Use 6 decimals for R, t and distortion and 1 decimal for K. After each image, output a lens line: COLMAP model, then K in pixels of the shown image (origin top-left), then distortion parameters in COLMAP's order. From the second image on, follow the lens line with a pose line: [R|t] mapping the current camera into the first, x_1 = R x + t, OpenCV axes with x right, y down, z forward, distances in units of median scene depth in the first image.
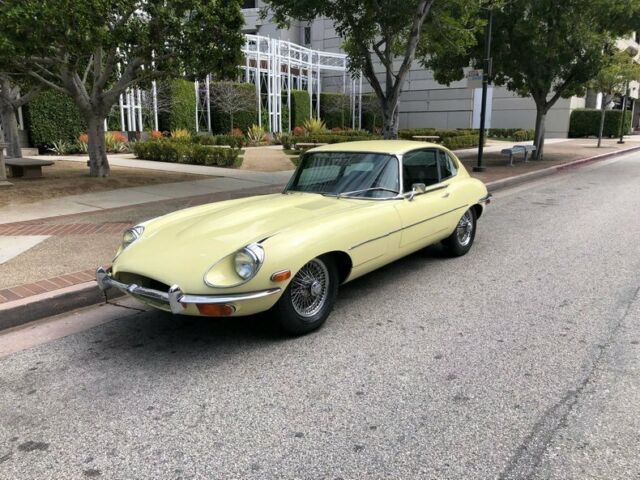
lens RADIAL K [[524.4, 0, 324.0], [0, 524.4, 242.7], [0, 0, 1]] dist [0.008552, 0.010991]
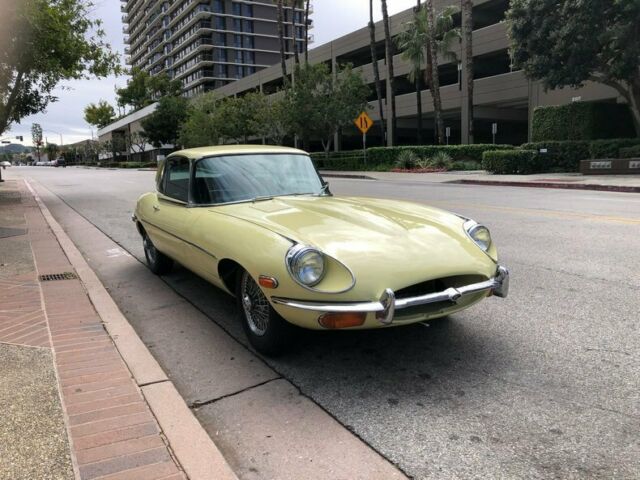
lens RADIAL K [[524.4, 0, 324.0], [0, 524.4, 242.7], [0, 0, 1]] dist [0.008552, 0.010991]
pose [[0.362036, -0.144844, 0.920842, -0.845580], [0.221875, 0.972853, 0.065793, -0.062559], [-0.905373, 0.180493, 0.384345, 0.618200]]
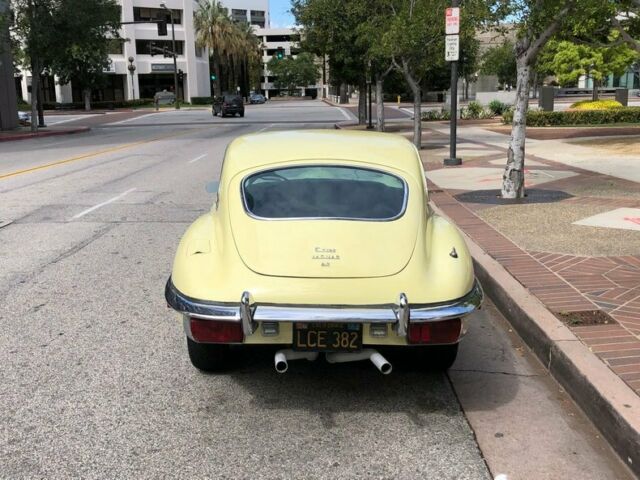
lens RADIAL K [[725.0, 0, 322.8], [0, 725.0, 240.0], [0, 0, 1]] dist [0.018516, -0.024259]
pose [[-0.779714, 0.144753, -0.609173, 0.732930], [-0.111924, 0.925019, 0.363061, -0.445578], [0.616051, 0.351265, -0.705049, 1.913136]]
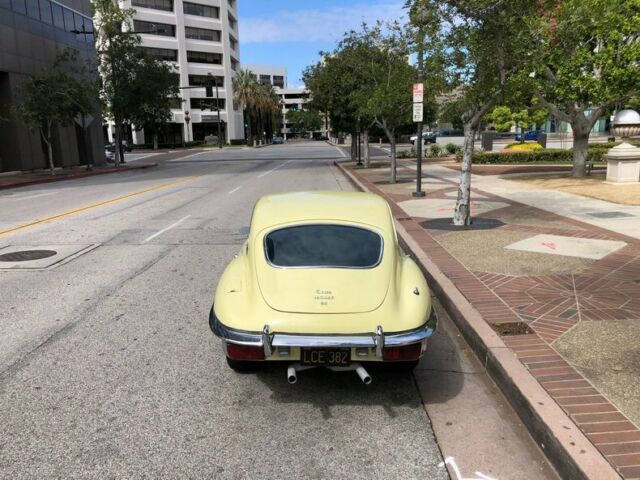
lens RADIAL K [[524.4, 0, 324.0], [0, 524.4, 242.7], [0, 0, 1]] dist [0.008552, 0.010991]
pose [[-0.781516, 0.147881, -0.606105, 0.723641], [-0.109077, 0.924151, 0.366125, -0.501002], [0.614276, 0.352245, -0.706108, 1.899372]]
